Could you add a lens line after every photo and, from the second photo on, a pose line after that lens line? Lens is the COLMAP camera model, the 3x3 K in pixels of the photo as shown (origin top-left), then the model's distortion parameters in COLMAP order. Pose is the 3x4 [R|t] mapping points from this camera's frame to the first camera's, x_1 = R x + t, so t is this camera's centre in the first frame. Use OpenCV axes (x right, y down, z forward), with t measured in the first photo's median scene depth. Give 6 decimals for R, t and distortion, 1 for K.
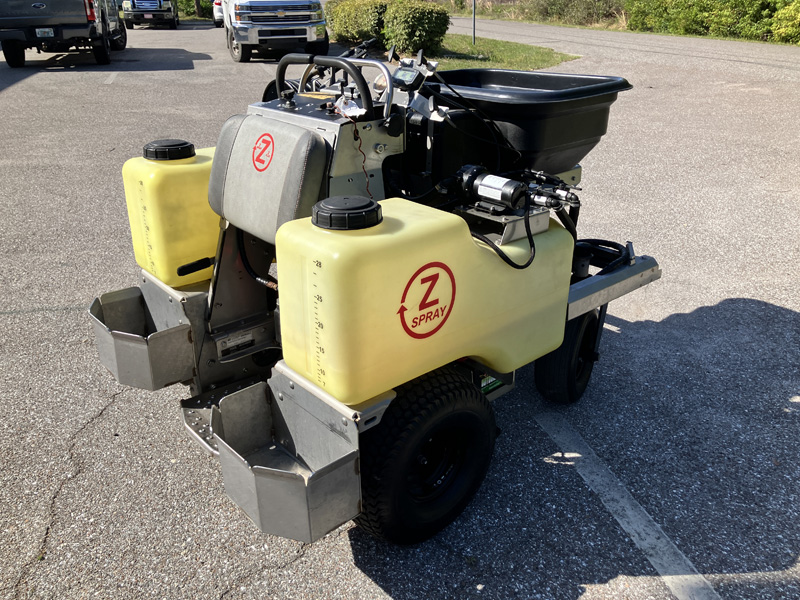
lens RADIAL K [[655.5, 0, 407.4], [0, 655.5, 299.2], [0, 0, 1]] dist [0.041457, -0.053808]
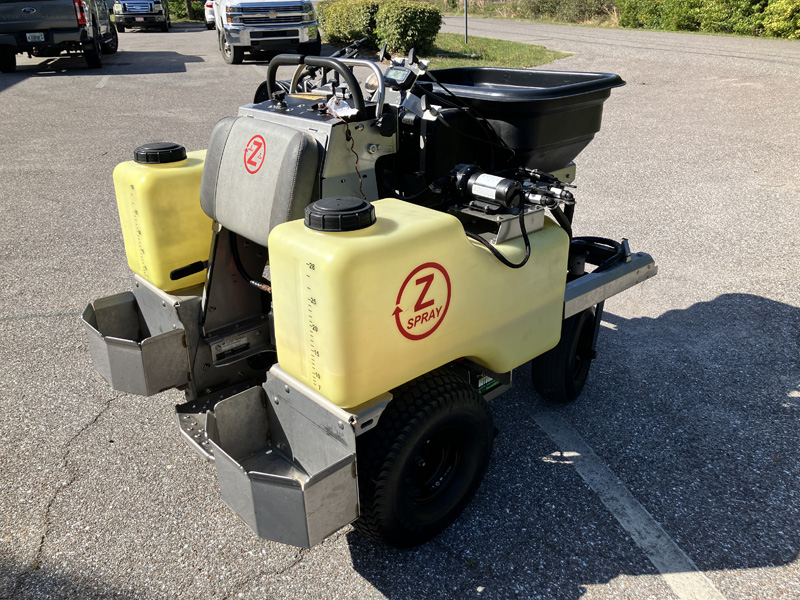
lens RADIAL K [[655.5, 0, 407.1], [0, 655.5, 298.9], [0, 0, 1]] dist [0.041457, -0.053808]
pose [[0.999868, -0.015470, 0.004978, 0.001744], [0.015471, 0.999880, -0.000037, -0.001675], [-0.004977, 0.000114, 0.999988, 0.007129]]
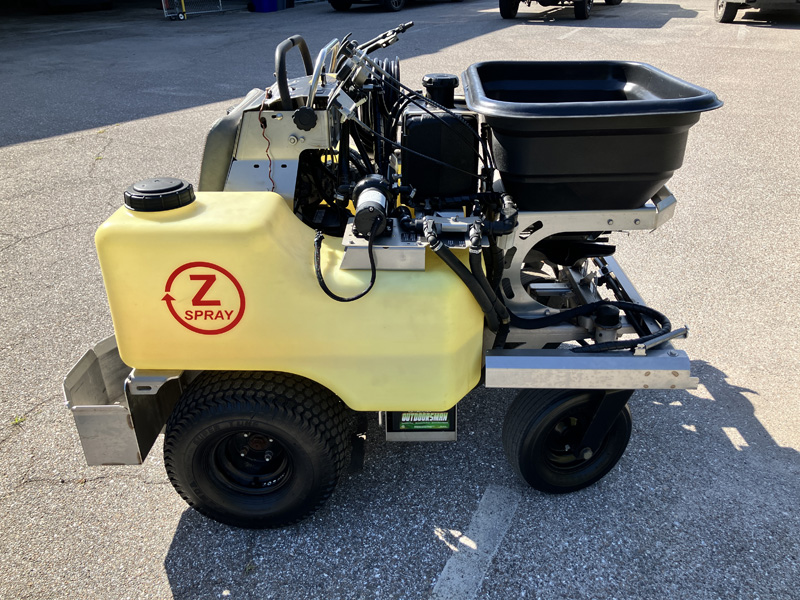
lens RADIAL K [[655.5, 0, 404.0], [0, 655.5, 304.1], [0, 0, 1]] dist [0.041457, -0.053808]
pose [[0.732169, 0.304325, -0.609355, 0.680917], [-0.262098, 0.951628, 0.160340, -0.180891], [0.628675, 0.042315, 0.776516, 0.328945]]
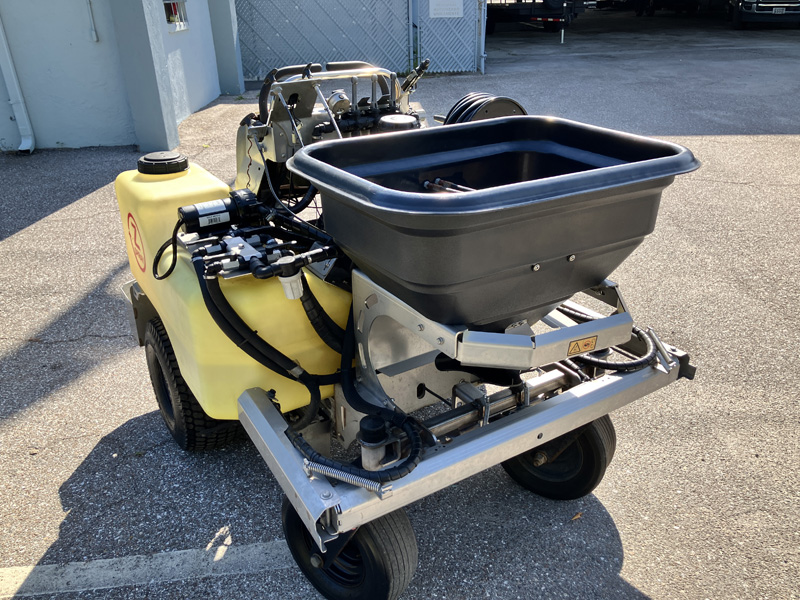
lens RADIAL K [[655.5, 0, 401.3], [0, 655.5, 301.8], [0, 0, 1]] dist [0.041457, -0.053808]
pose [[-0.162266, 0.425735, -0.890179, 0.936359], [-0.387647, 0.802101, 0.454273, -0.563283], [0.907414, 0.418788, 0.034882, 1.177621]]
